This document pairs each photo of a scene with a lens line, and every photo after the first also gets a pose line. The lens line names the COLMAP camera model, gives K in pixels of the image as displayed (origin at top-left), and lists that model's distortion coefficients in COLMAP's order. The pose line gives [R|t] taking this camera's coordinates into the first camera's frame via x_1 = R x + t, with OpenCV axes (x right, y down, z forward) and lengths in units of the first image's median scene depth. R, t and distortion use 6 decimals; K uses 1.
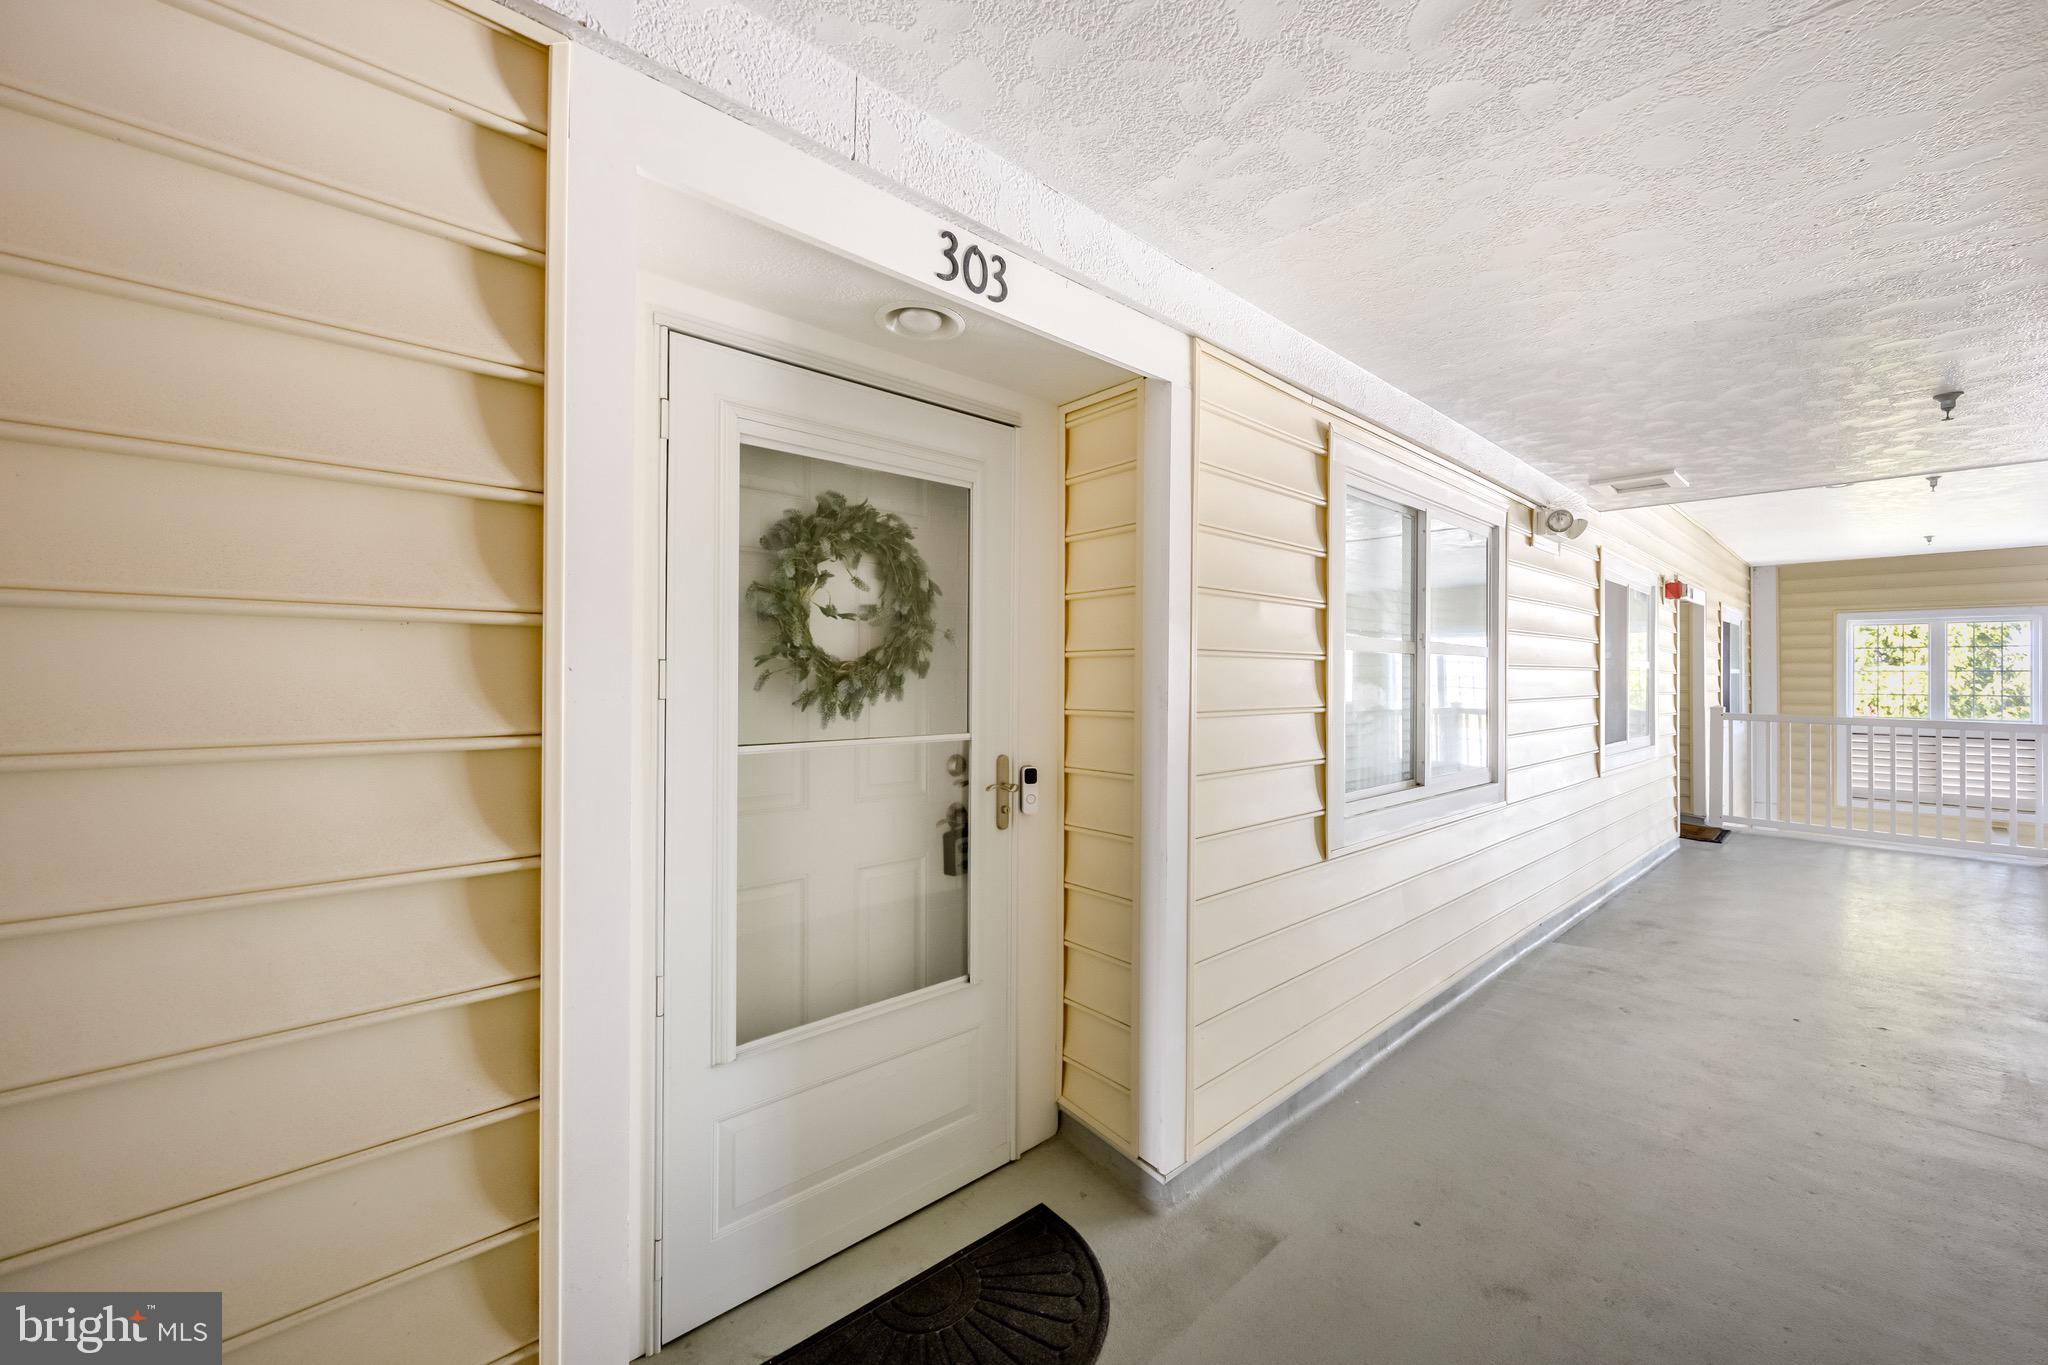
lens RADIAL K [[821.3, 0, 1032.7], [0, 821.3, 664.4], [0, 0, 1]] dist [-0.000417, 0.000007]
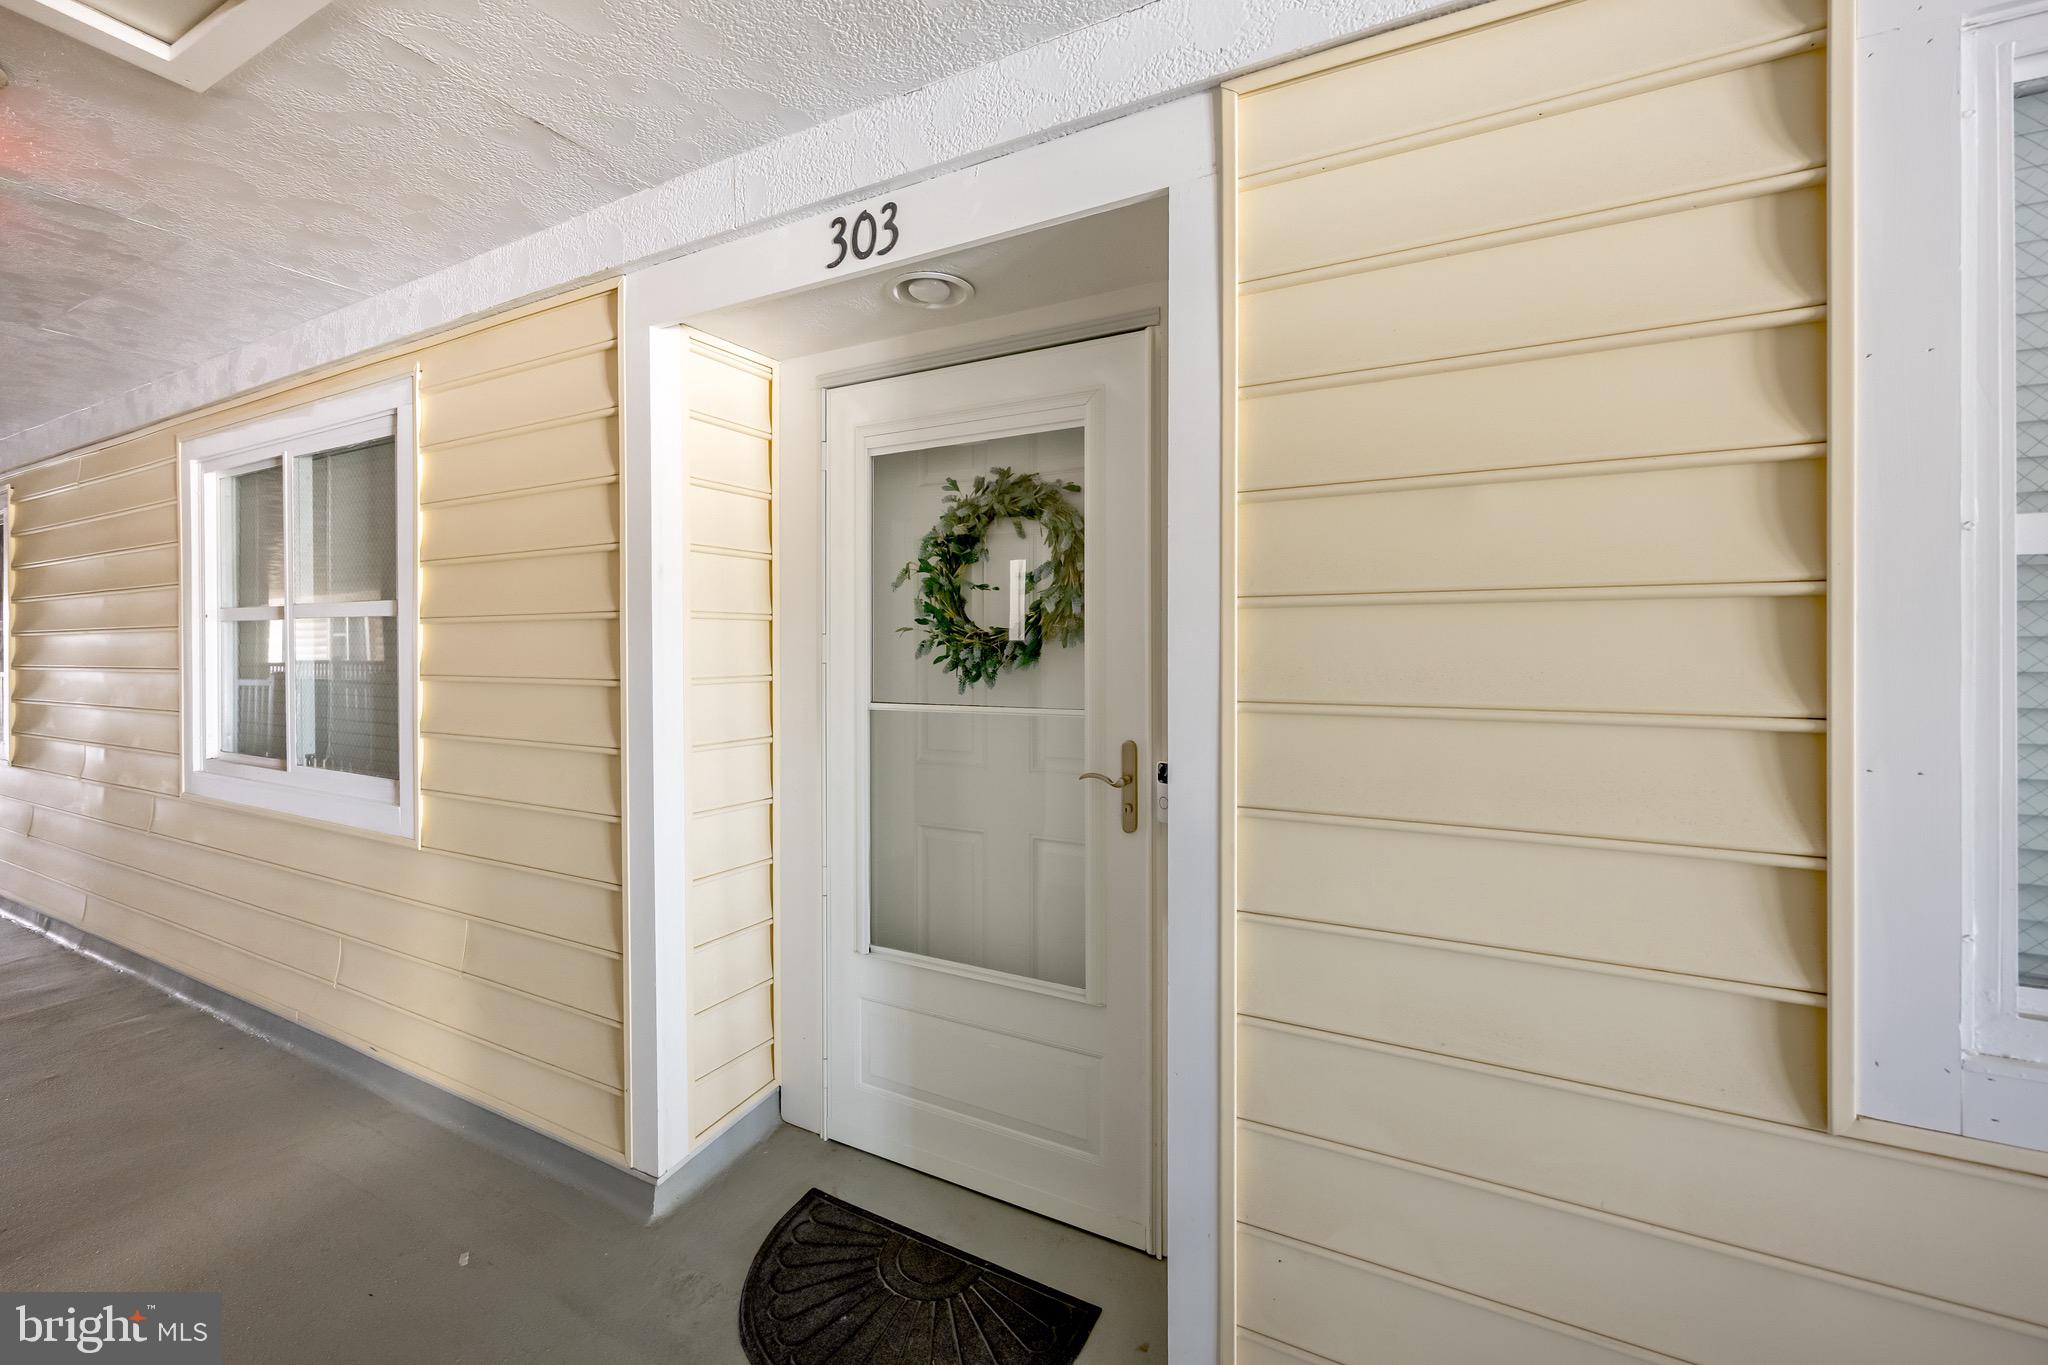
lens RADIAL K [[802.9, 0, 1033.6], [0, 802.9, 639.7], [0, 0, 1]] dist [-0.000010, 0.000035]
pose [[0.342928, -0.016146, -0.939223, 0.859553], [0.016204, 0.999805, -0.011271, 0.022126], [0.939222, -0.011354, 0.343122, 0.809603]]
